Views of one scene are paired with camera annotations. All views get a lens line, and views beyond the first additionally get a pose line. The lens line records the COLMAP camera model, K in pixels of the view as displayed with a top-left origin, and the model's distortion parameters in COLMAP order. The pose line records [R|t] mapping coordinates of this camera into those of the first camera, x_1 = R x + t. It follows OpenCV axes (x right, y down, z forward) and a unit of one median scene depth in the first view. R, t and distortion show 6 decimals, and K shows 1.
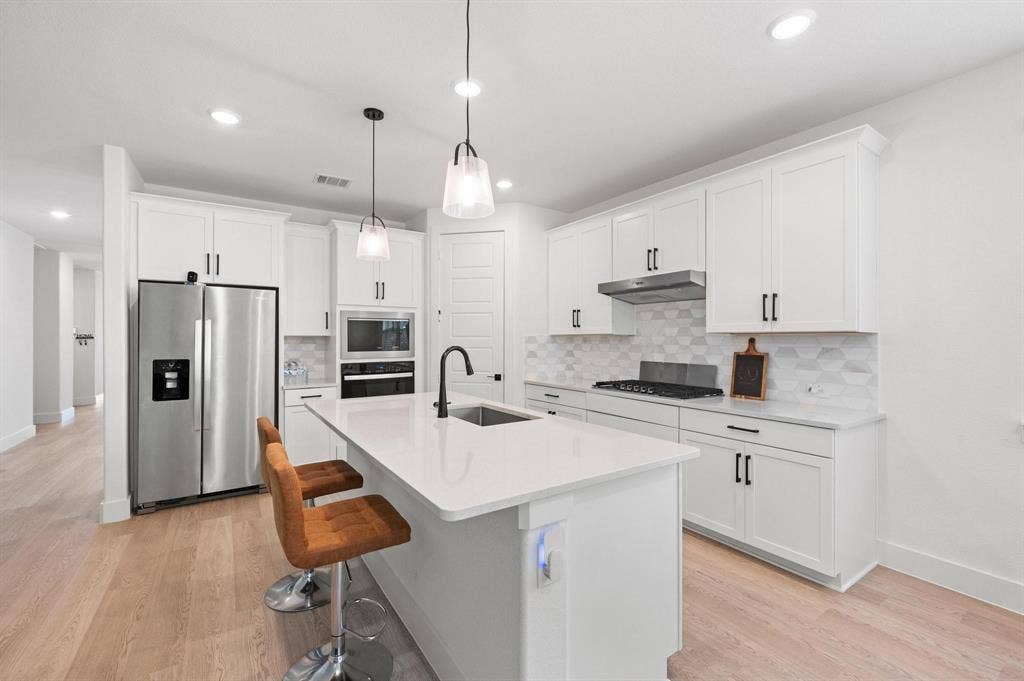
lens RADIAL K [[431.9, 0, 509.7], [0, 431.9, 339.2], [0, 0, 1]] dist [0.002644, 0.001524]
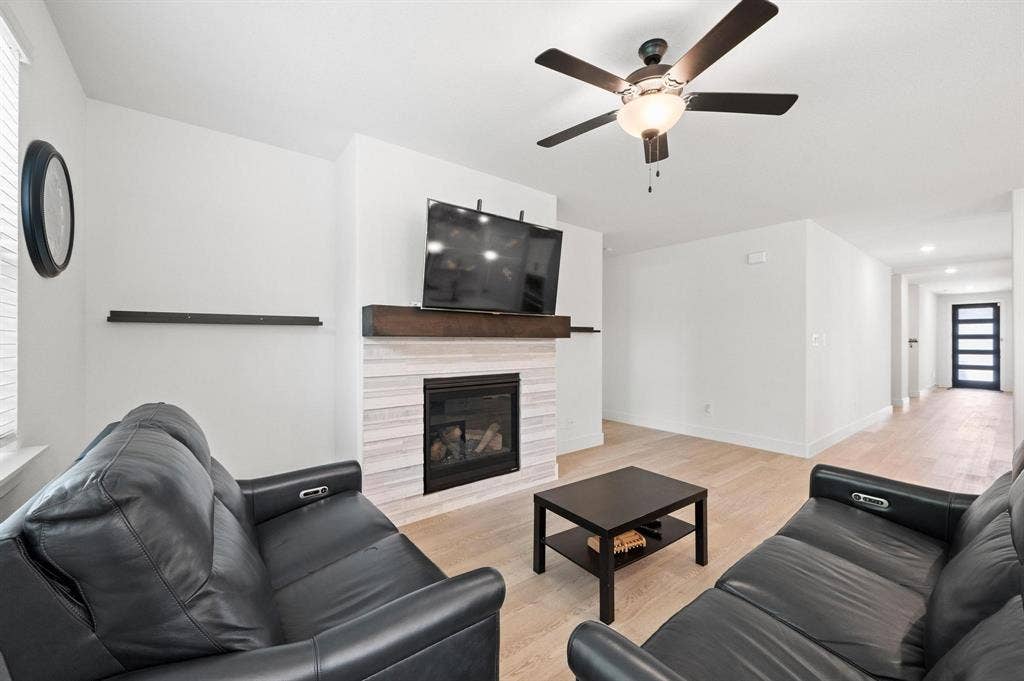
lens RADIAL K [[405.3, 0, 526.0], [0, 405.3, 342.5], [0, 0, 1]] dist [0.002057, -0.000543]
pose [[0.099906, 0.004705, -0.994986, 0.094531], [-0.004989, 0.999979, 0.004228, -0.000736], [0.994984, 0.004542, 0.099927, -0.444855]]
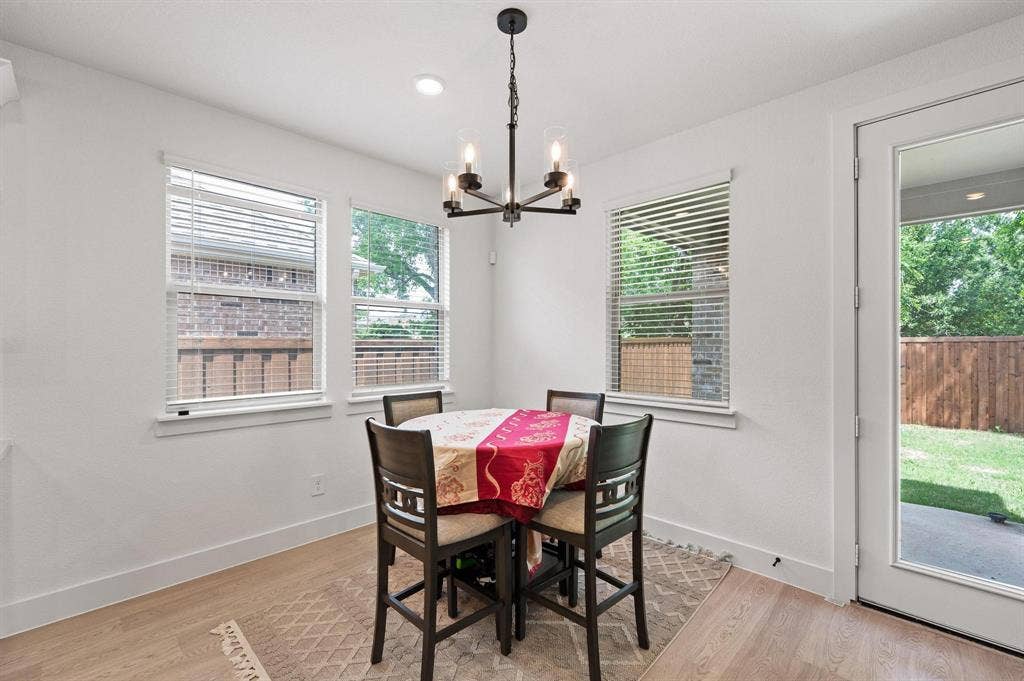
lens RADIAL K [[431.9, 0, 514.1], [0, 431.9, 344.8], [0, 0, 1]] dist [0.002644, 0.001524]
pose [[-0.201039, 0.000050, 0.979583, -0.052314], [0.000445, 1.000000, 0.000041, 0.000754], [-0.979583, 0.000444, -0.201039, 0.173206]]
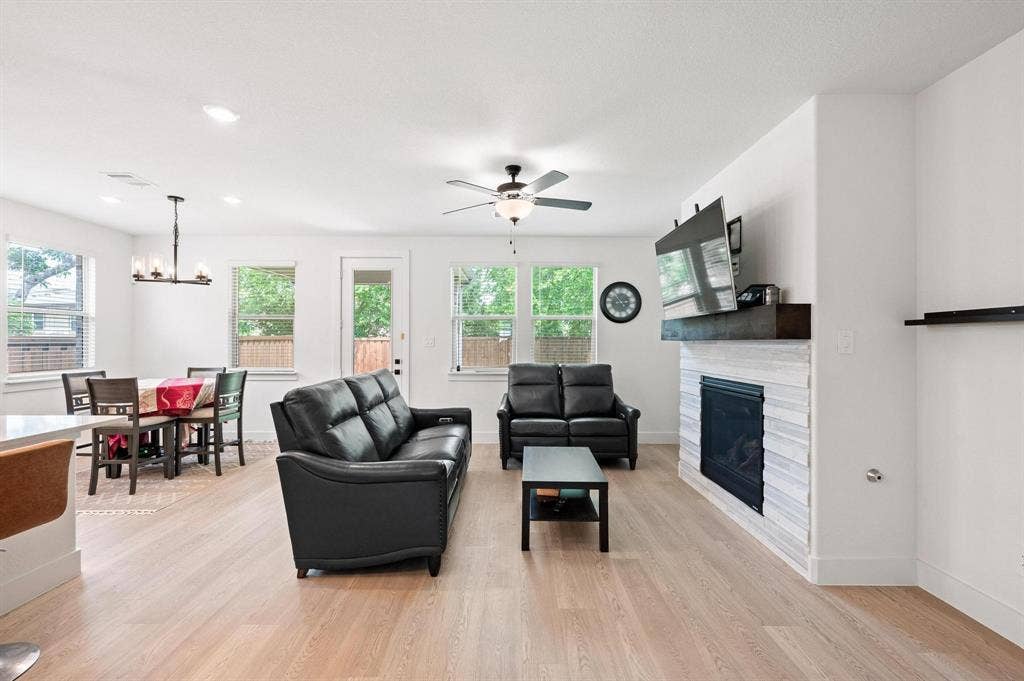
lens RADIAL K [[424.3, 0, 513.8], [0, 424.3, 340.4], [0, 0, 1]] dist [0.003725, -0.000341]
pose [[-0.832749, -0.001411, 0.553648, -0.899683], [-0.002643, 0.999995, -0.001426, -0.004471], [-0.553644, -0.002651, -0.832749, 0.504615]]
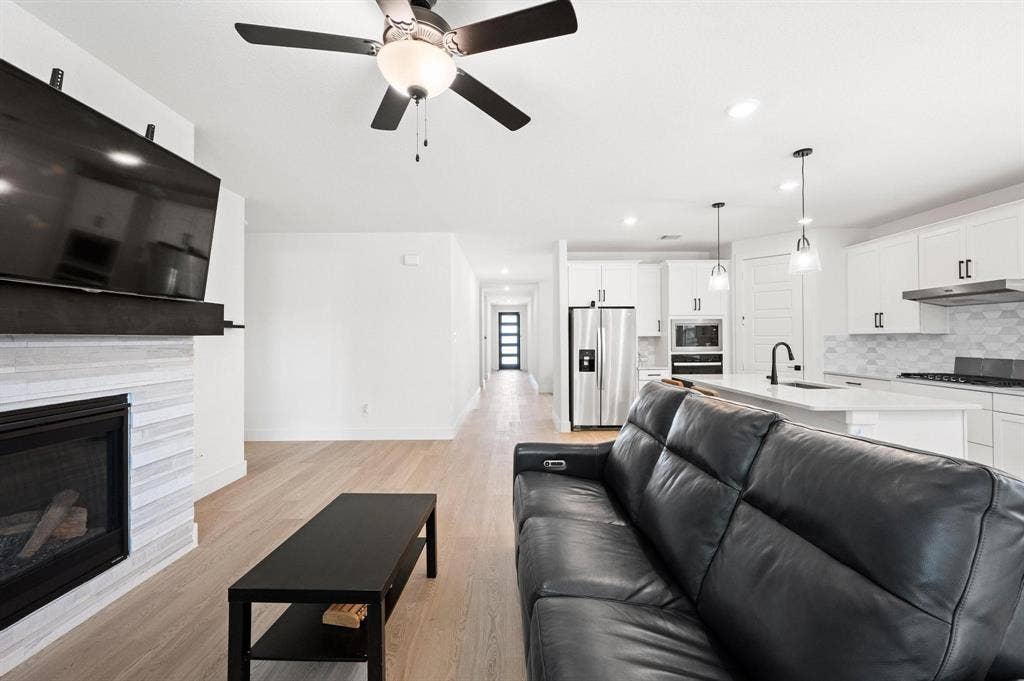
lens RADIAL K [[405.3, 0, 515.0], [0, 405.3, 335.5], [0, 0, 1]] dist [0.002057, -0.000543]
pose [[0.837848, -0.007161, -0.545856, -0.085632], [0.003568, 0.999964, -0.007642, -0.000994], [0.545892, 0.004455, 0.837844, -0.544987]]
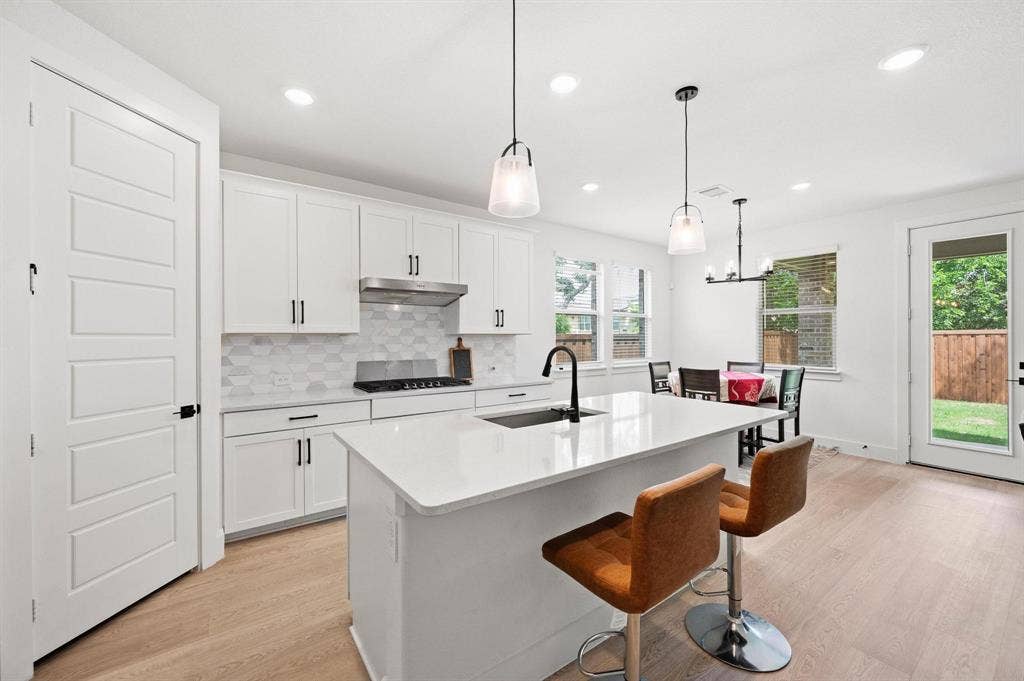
lens RADIAL K [[405.3, 0, 509.9], [0, 405.3, 338.3], [0, 0, 1]] dist [0.002057, -0.000543]
pose [[-0.036380, -0.002584, 0.999335, -0.646632], [0.003933, 0.999989, 0.002729, -0.002445], [-0.999330, 0.004029, -0.036370, 0.739766]]
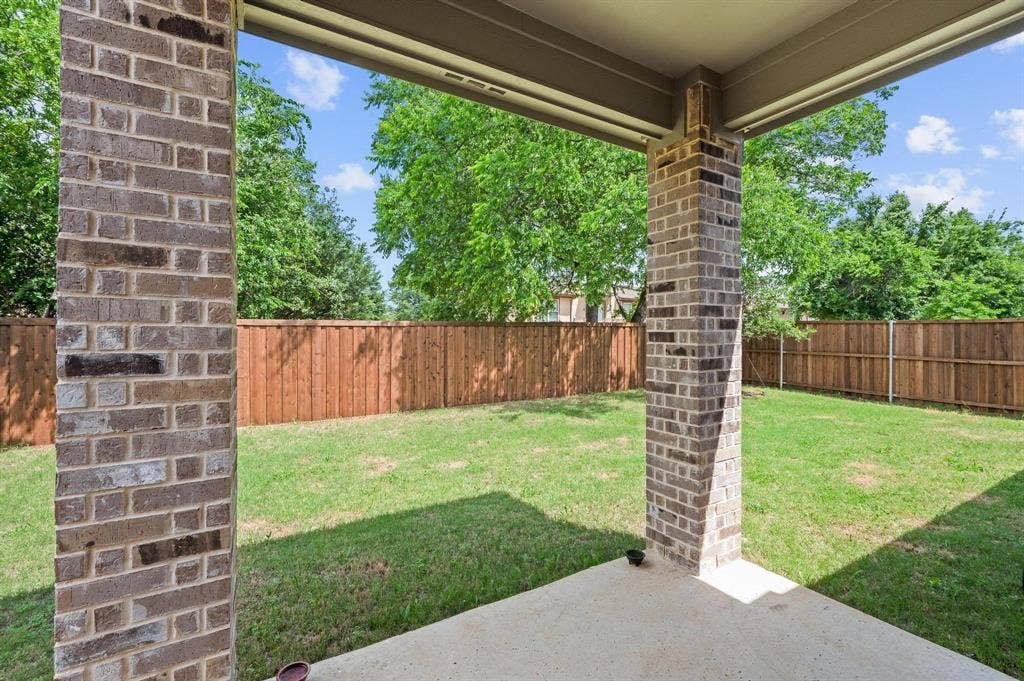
lens RADIAL K [[431.9, 0, 509.3], [0, 431.9, 337.1], [0, 0, 1]] dist [0.002644, 0.001524]
pose [[-0.998698, -0.005964, 0.050665, 0.808010], [-0.005823, 0.999979, 0.002930, 0.029441], [-0.050682, 0.002631, -0.998711, -0.344720]]
